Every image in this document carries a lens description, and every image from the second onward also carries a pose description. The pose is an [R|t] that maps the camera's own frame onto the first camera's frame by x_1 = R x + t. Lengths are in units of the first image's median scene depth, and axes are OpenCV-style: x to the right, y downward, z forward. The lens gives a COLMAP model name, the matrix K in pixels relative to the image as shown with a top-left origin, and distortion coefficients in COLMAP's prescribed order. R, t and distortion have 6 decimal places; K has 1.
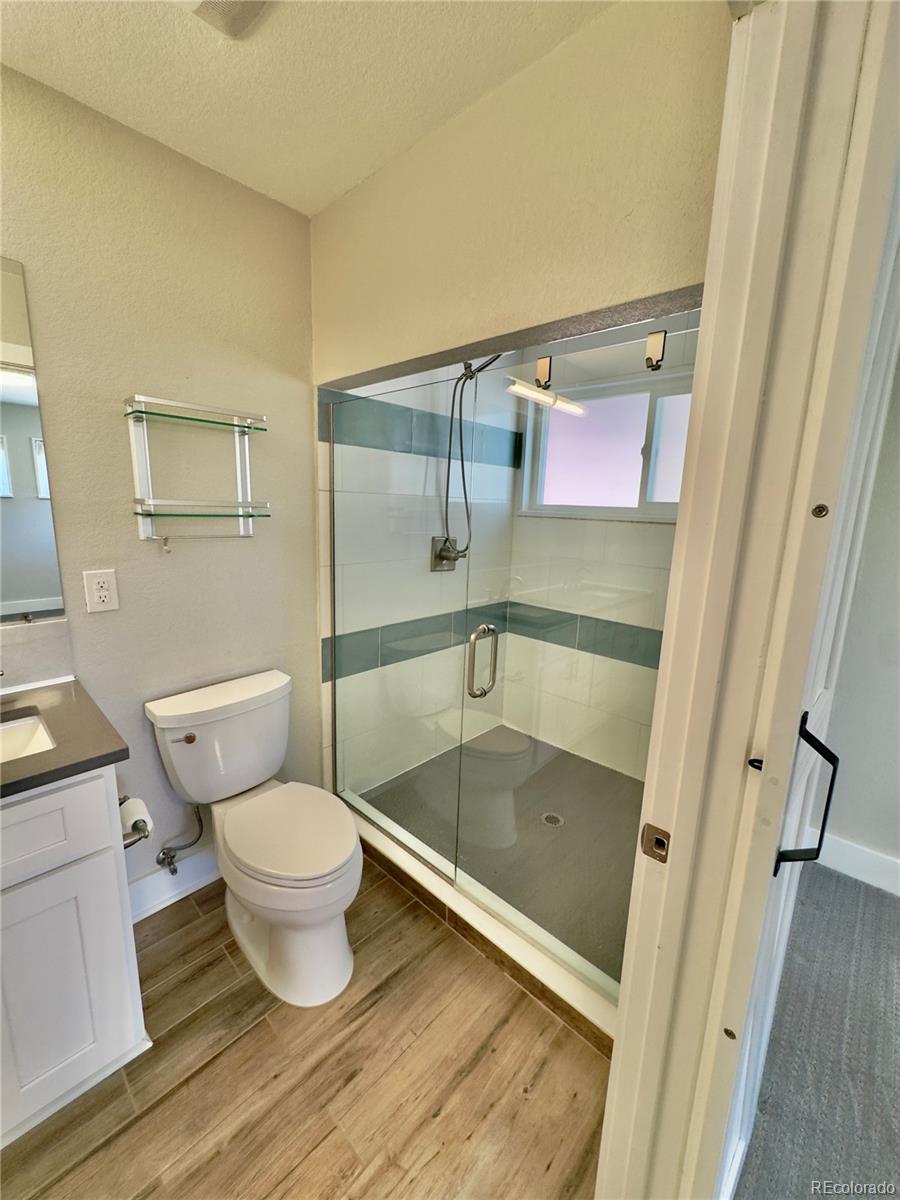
lens RADIAL K [[479.9, 0, 447.6], [0, 479.9, 600.9], [0, 0, 1]] dist [-0.000081, 0.000082]
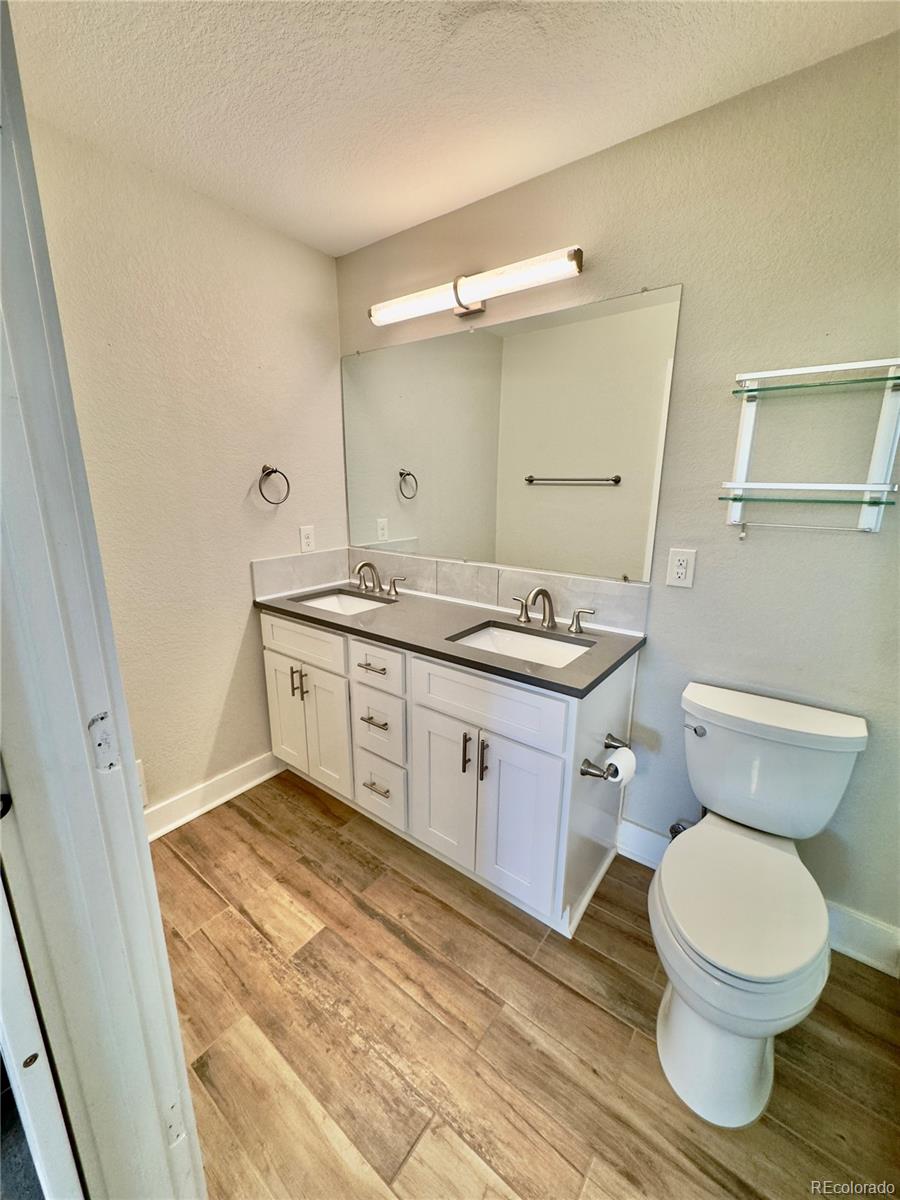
lens RADIAL K [[479.9, 0, 452.2], [0, 479.9, 598.4], [0, 0, 1]] dist [-0.000081, 0.000082]
pose [[0.109063, 0.206844, -0.972276, 0.349916], [-0.196830, 0.963238, 0.182842, -0.059255], [0.974353, 0.171432, 0.145766, 0.392226]]
